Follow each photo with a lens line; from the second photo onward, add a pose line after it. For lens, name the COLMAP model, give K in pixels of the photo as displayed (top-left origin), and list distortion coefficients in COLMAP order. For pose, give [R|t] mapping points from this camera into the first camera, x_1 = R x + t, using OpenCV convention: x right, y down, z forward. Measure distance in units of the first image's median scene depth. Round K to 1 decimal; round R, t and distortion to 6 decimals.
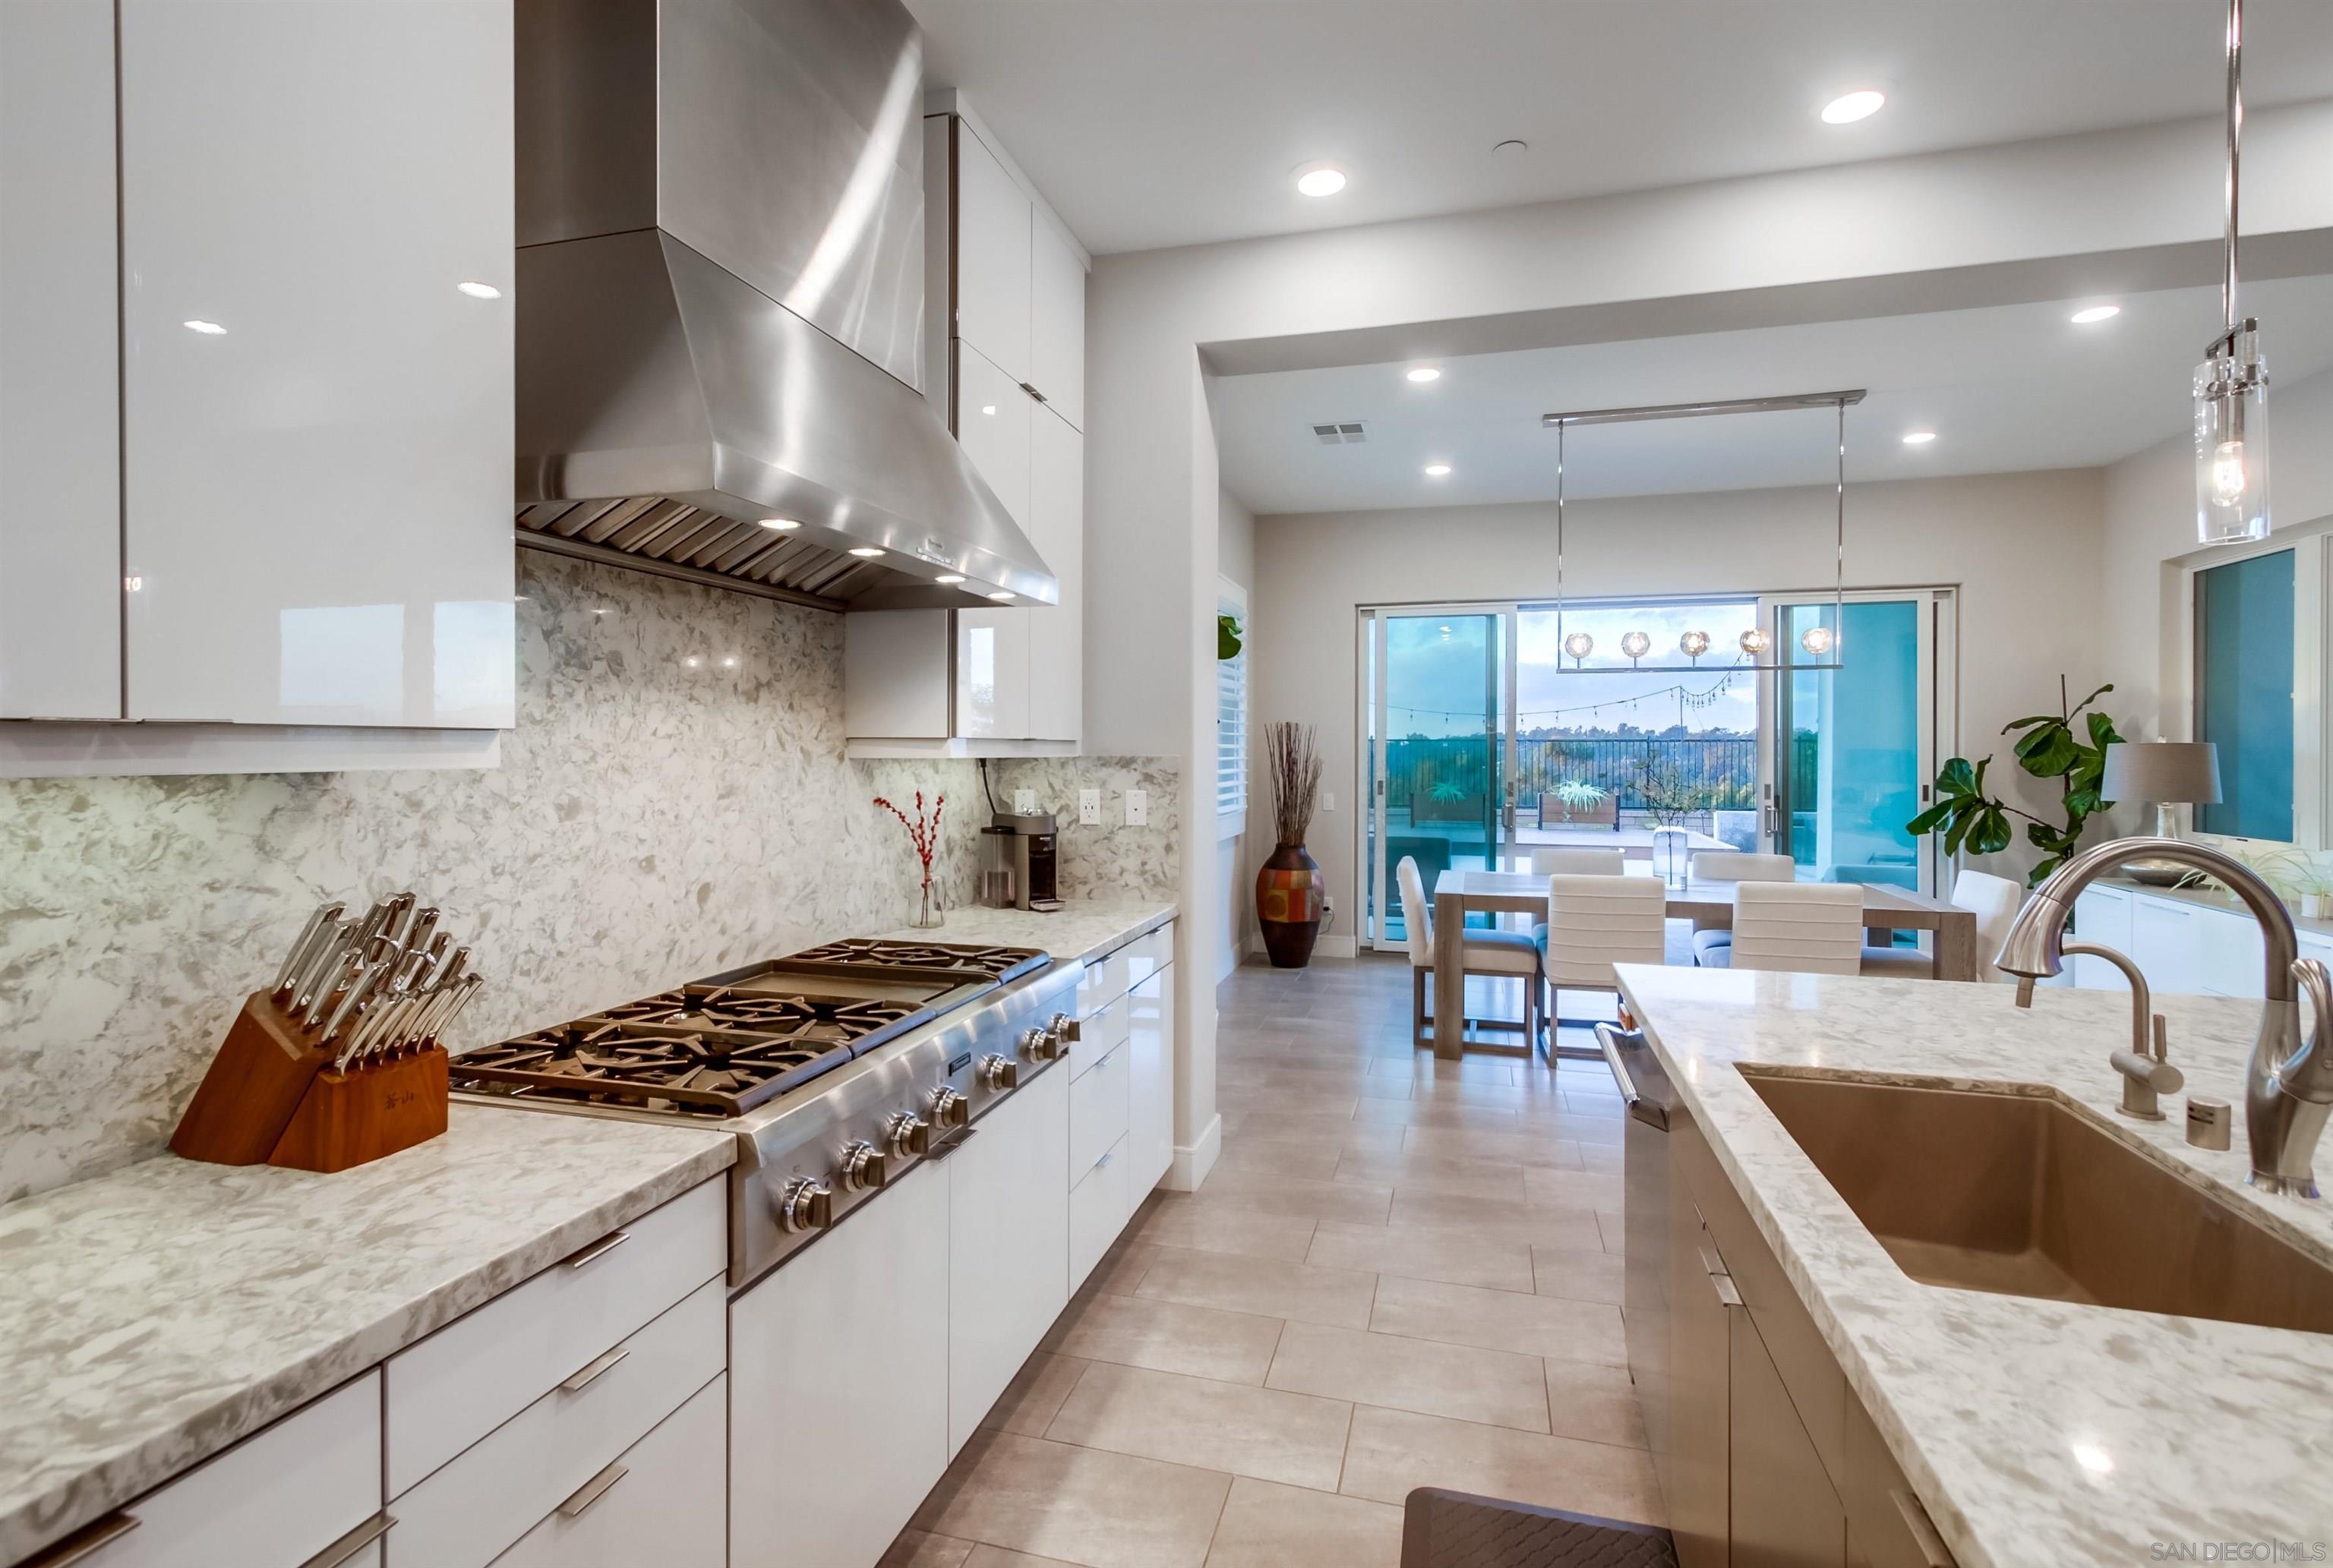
lens RADIAL K [[1091.1, 0, 1163.6], [0, 1091.1, 746.4], [0, 0, 1]] dist [-0.003439, -0.000225]
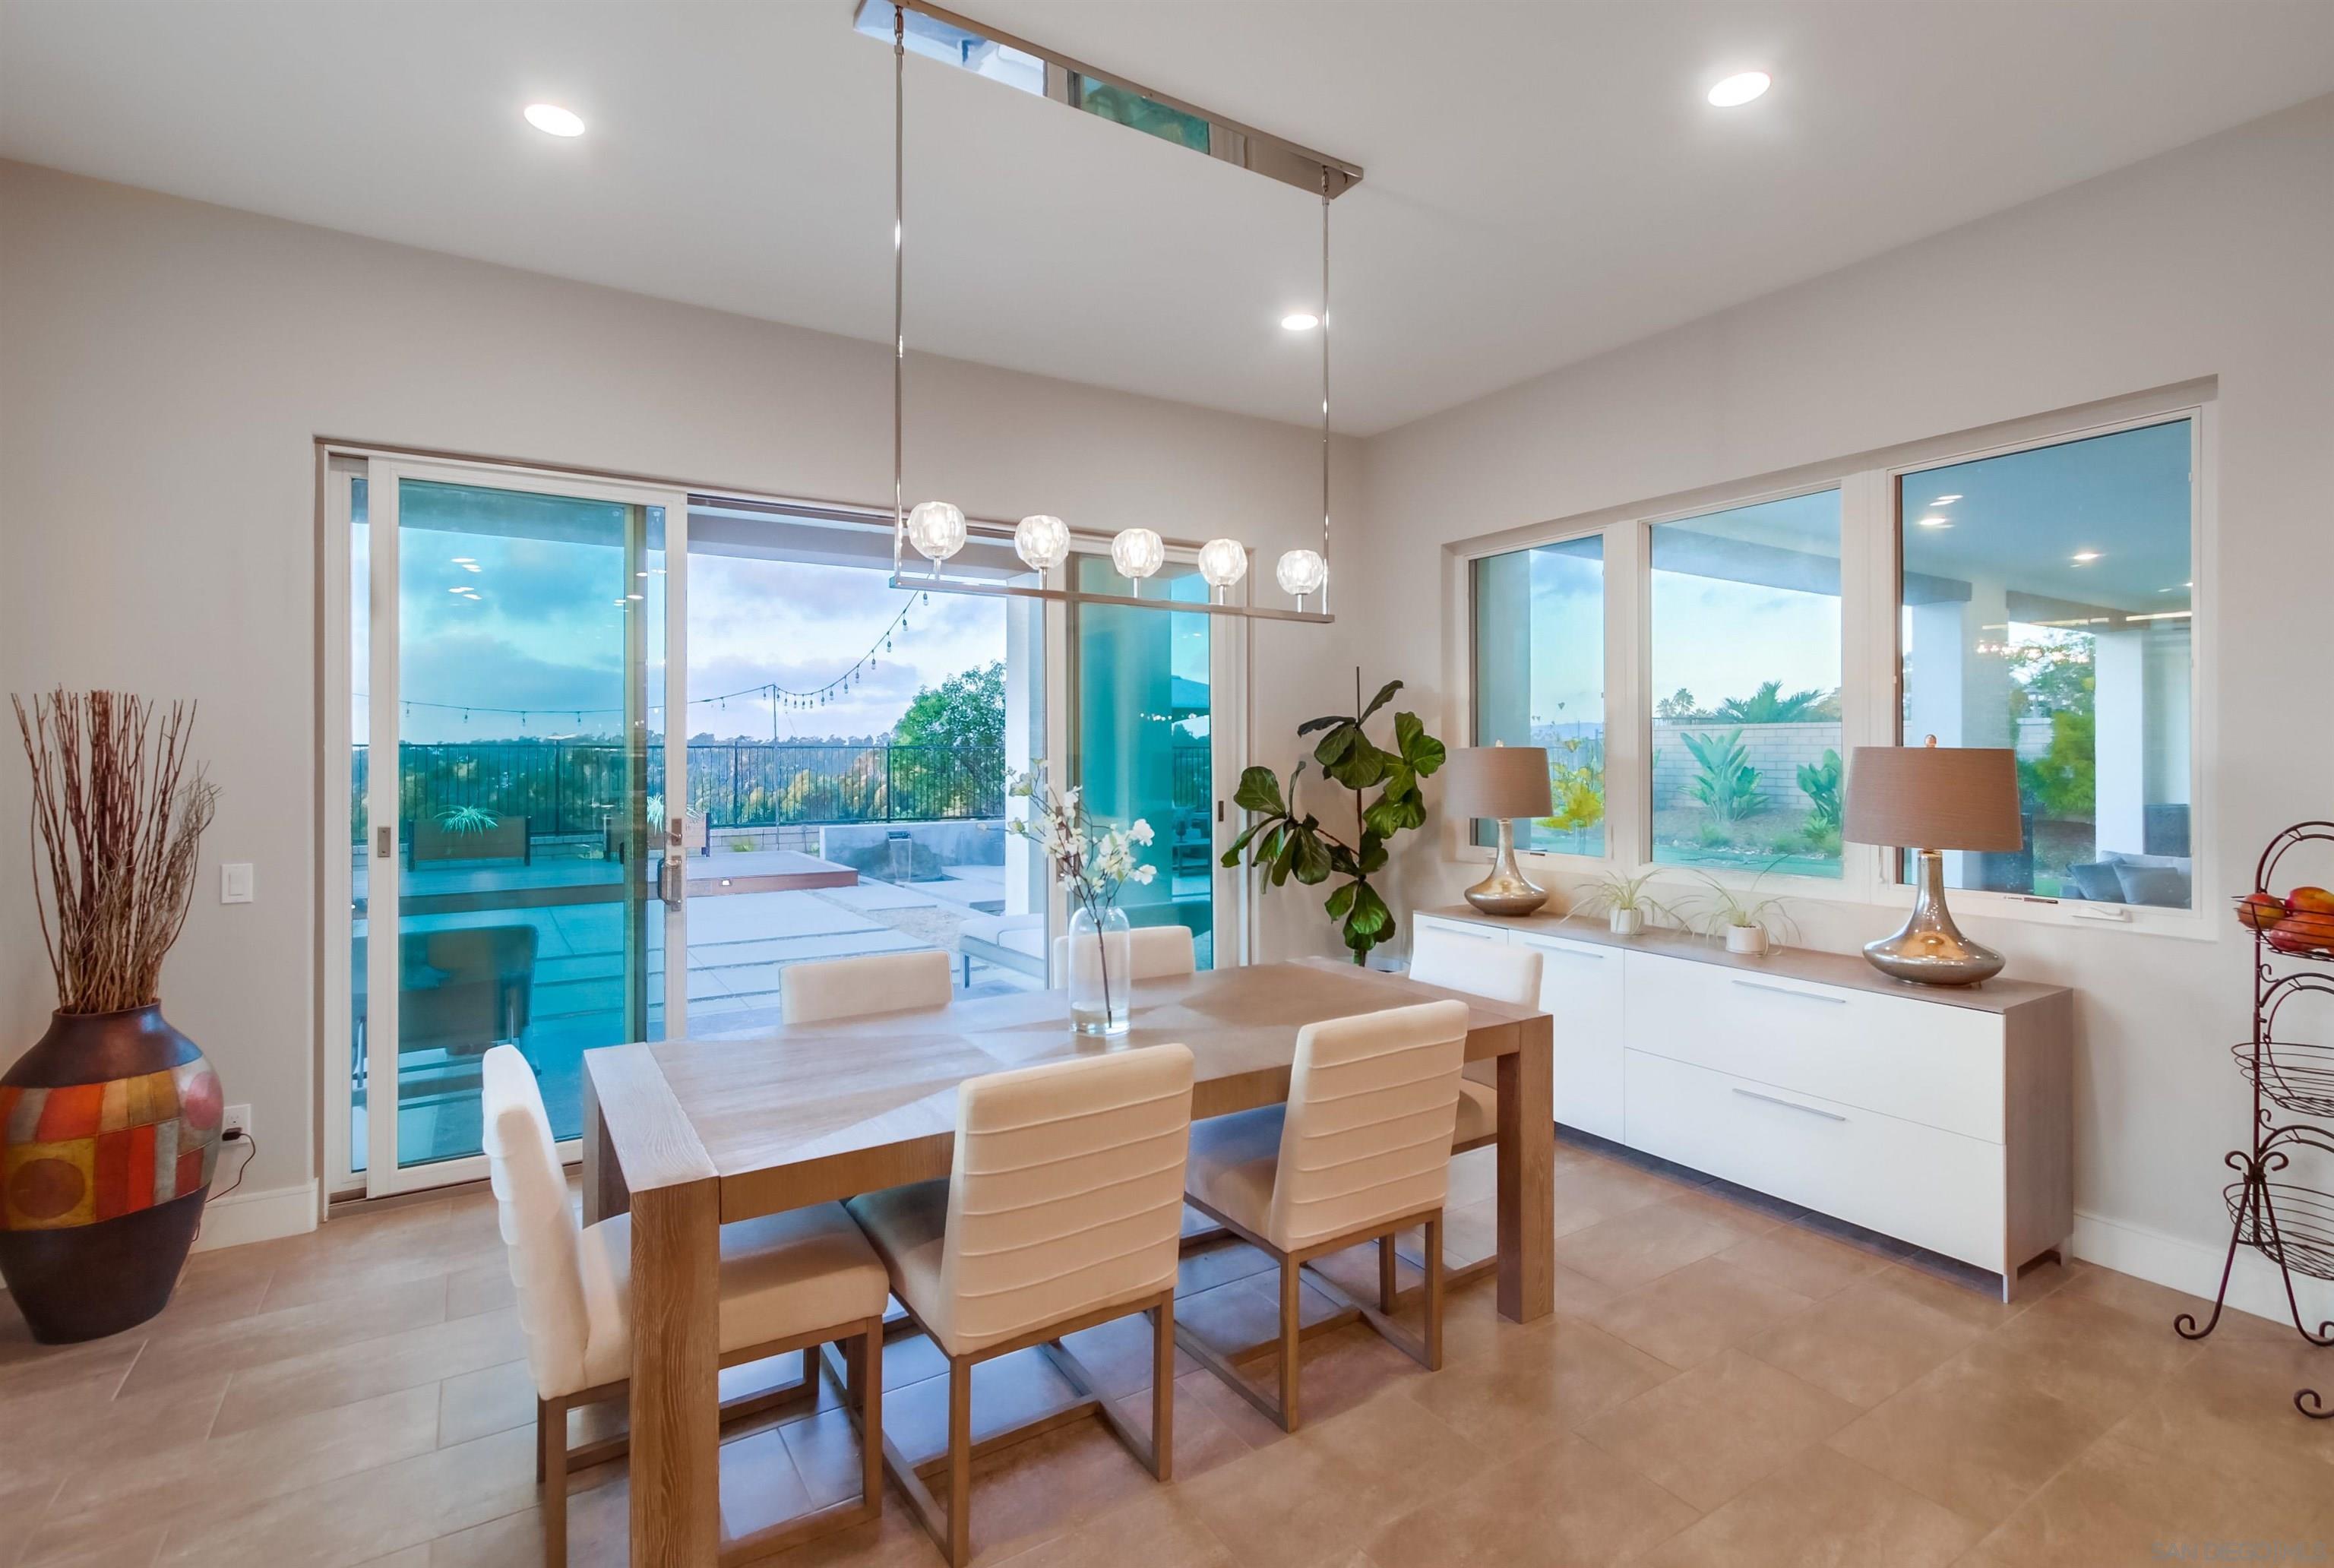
lens RADIAL K [[1091.6, 0, 1164.1], [0, 1091.6, 746.4], [0, 0, 1]] dist [-0.003439, -0.000225]
pose [[0.677666, 0.004827, 0.735354, 0.112716], [0.001869, 0.999964, -0.008285, 0.002200], [-0.735368, 0.006989, 0.677632, 0.607976]]
